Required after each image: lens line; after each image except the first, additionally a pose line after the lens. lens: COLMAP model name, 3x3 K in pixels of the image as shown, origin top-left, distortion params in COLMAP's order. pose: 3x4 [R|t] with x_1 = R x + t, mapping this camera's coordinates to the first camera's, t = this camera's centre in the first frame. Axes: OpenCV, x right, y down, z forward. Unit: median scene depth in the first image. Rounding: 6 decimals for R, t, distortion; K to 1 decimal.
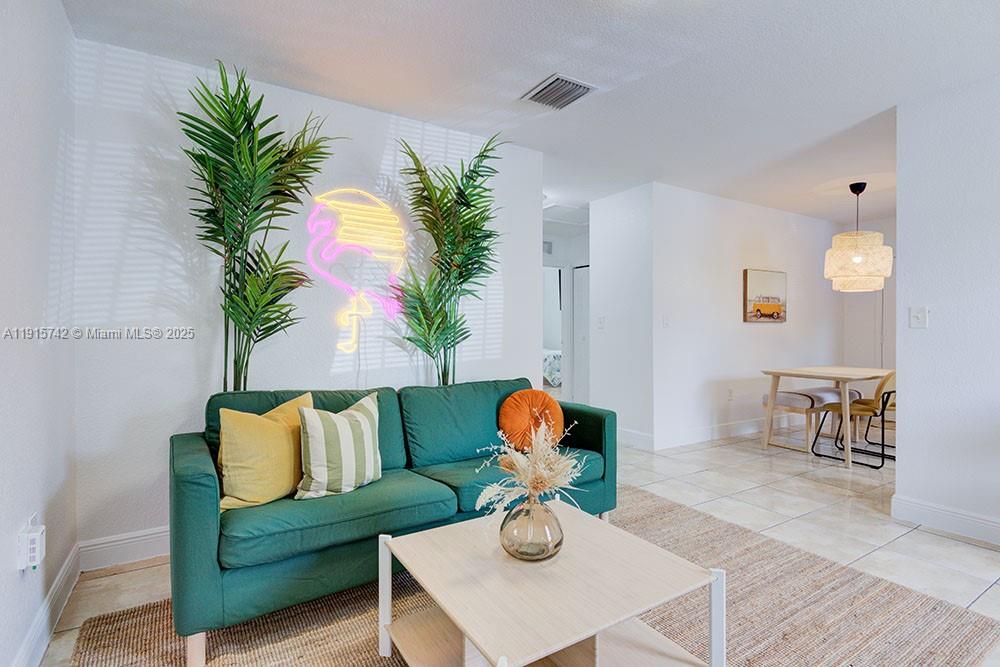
lens RADIAL K [[486.8, 0, 500.0], [0, 486.8, 333.5], [0, 0, 1]] dist [-0.000038, -0.000074]
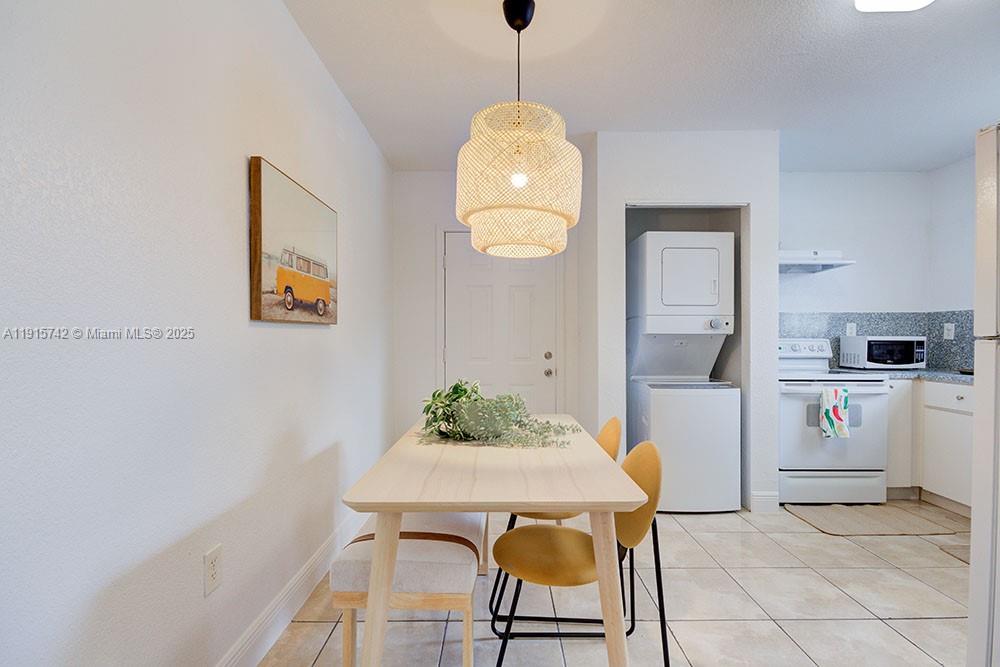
lens RADIAL K [[486.8, 0, 500.0], [0, 486.8, 333.5], [0, 0, 1]] dist [-0.000038, -0.000074]
pose [[0.526987, 0.007770, 0.849838, 0.573391], [0.005565, 0.999905, -0.012593, -0.017804], [-0.849855, 0.011365, 0.526894, 1.262985]]
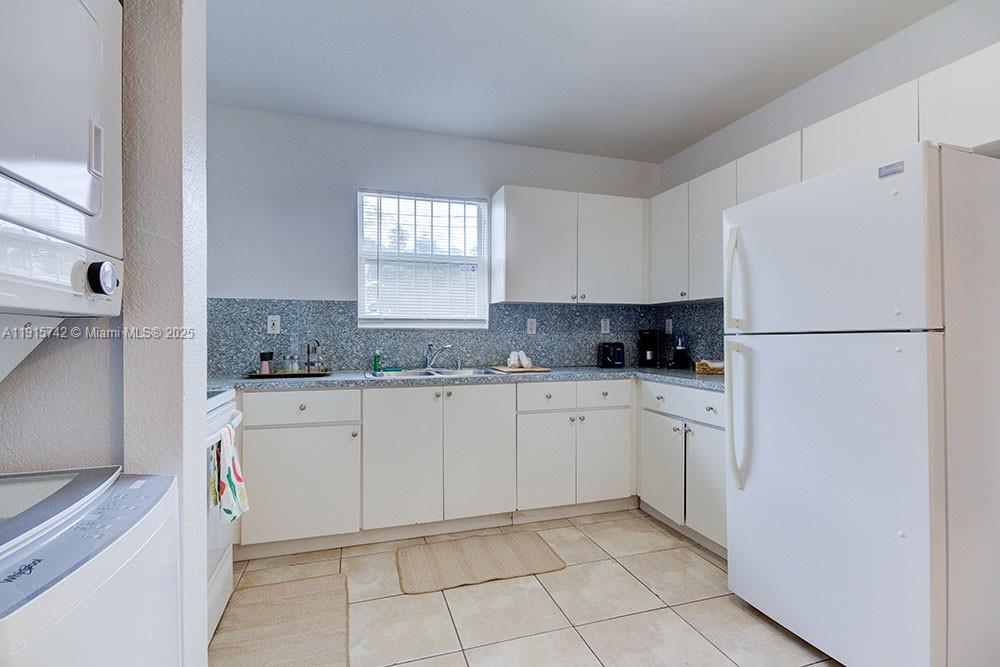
lens RADIAL K [[472.0, 0, 501.3], [0, 472.0, 338.2], [0, 0, 1]] dist [-0.000666, 0.000001]
pose [[-0.968998, -0.002098, 0.247060, 1.456190], [0.000751, 0.999934, 0.011435, -0.015576], [-0.247068, 0.011266, -0.968933, 1.678163]]
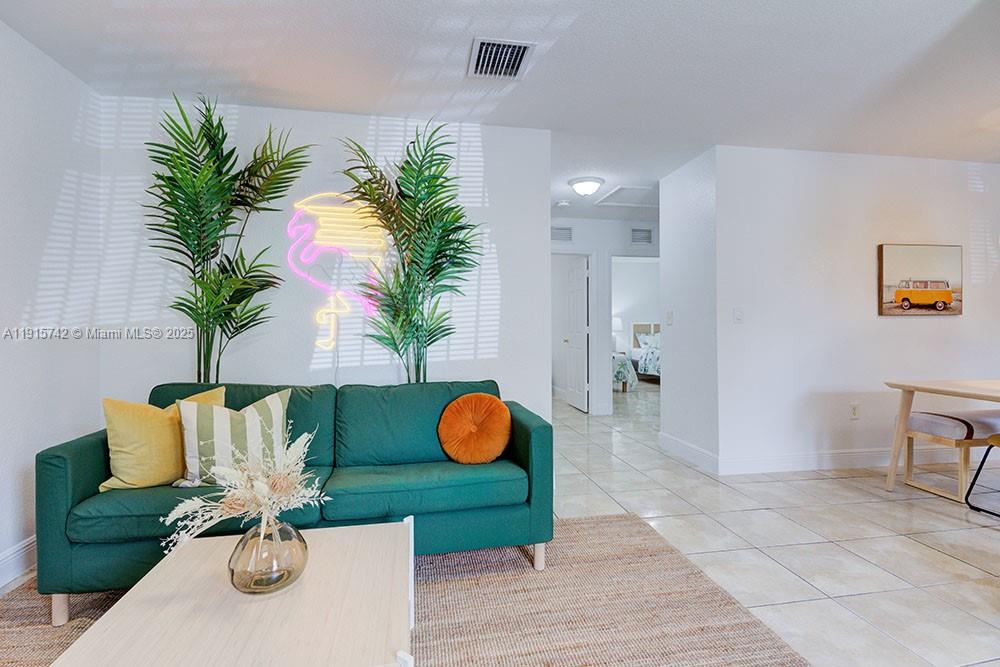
lens RADIAL K [[477.2, 0, 498.2], [0, 477.2, 327.2], [0, 0, 1]] dist [0.000453, -0.000198]
pose [[0.928067, -0.002674, -0.372404, 0.425609], [0.000400, 0.999981, -0.006182, -0.002588], [0.372413, 0.005588, 0.928050, 0.191440]]
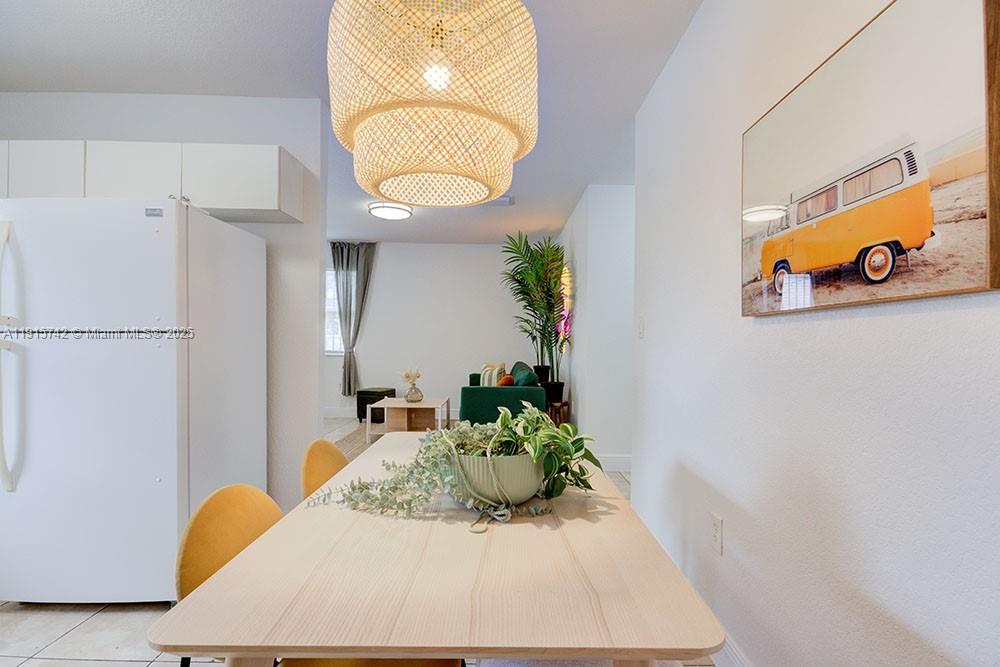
lens RADIAL K [[485.0, 0, 498.7], [0, 485.0, 339.9], [0, 0, 1]] dist [-0.003275, -0.001230]
pose [[-0.527427, -0.006474, -0.849576, 1.507038], [-0.016469, 0.999861, 0.002605, -0.015717], [0.849441, 0.015365, -0.527460, 1.876665]]
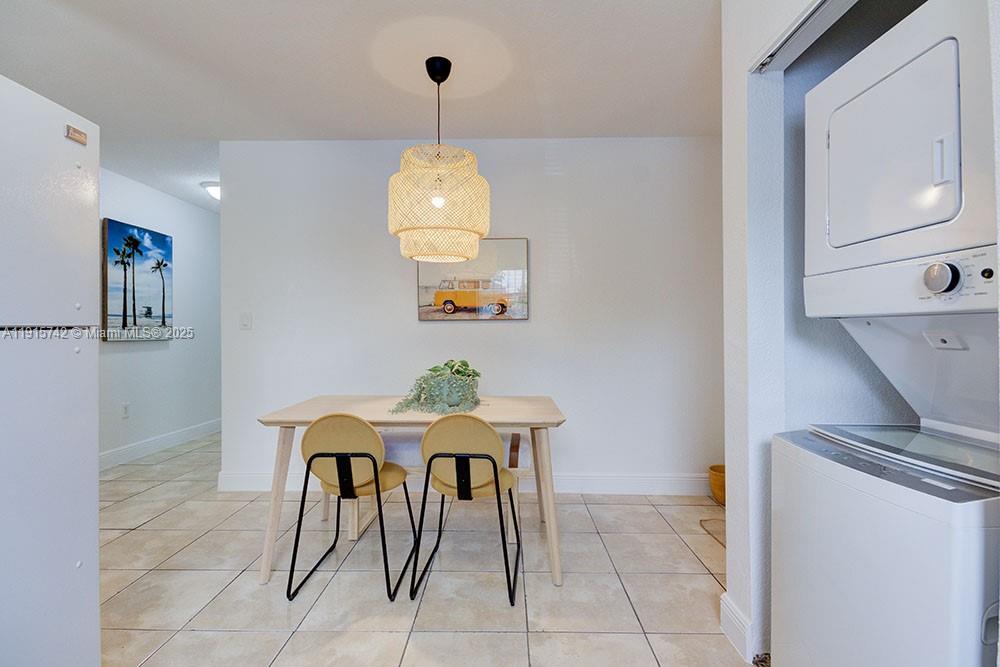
lens RADIAL K [[486.8, 0, 500.0], [0, 486.8, 333.5], [0, 0, 1]] dist [-0.000038, -0.000074]
pose [[0.844122, -0.001820, -0.536148, 1.731878], [0.002041, 0.999998, -0.000182, -0.011035], [0.536148, -0.000941, 0.844124, 0.925493]]
